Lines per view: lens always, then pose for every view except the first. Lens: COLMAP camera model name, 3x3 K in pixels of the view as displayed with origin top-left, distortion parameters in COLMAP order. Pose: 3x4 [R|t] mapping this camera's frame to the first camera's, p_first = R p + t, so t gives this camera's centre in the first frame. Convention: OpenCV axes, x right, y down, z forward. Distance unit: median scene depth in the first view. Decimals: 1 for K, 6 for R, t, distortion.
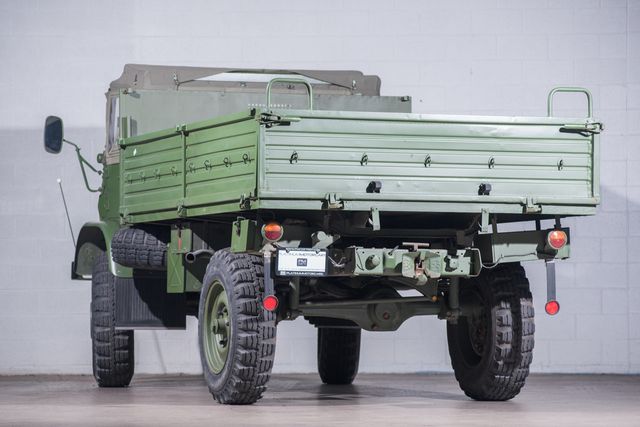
lens RADIAL K [[2556.9, 0, 316.7], [0, 2556.9, 211.9], [0, 0, 1]] dist [0.919844, 0.000000]
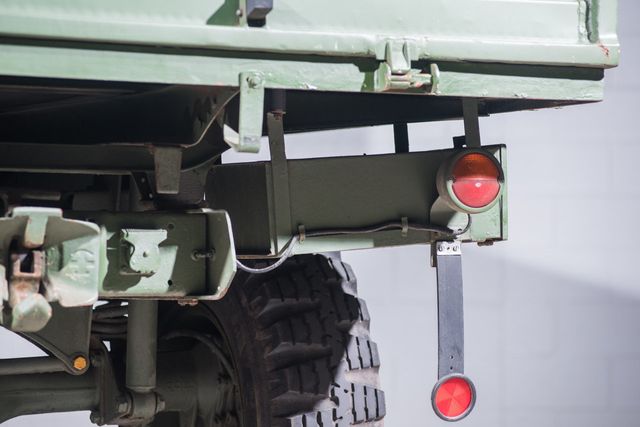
lens RADIAL K [[3011.0, 0, 324.7], [0, 3011.0, 212.1], [0, 0, 1]] dist [1.261227, 0.000000]
pose [[0.993538, 0.009481, 0.113106, 0.033062], [-0.010890, 0.999871, 0.011847, 0.009918], [-0.112979, -0.013002, 0.993512, 0.618610]]
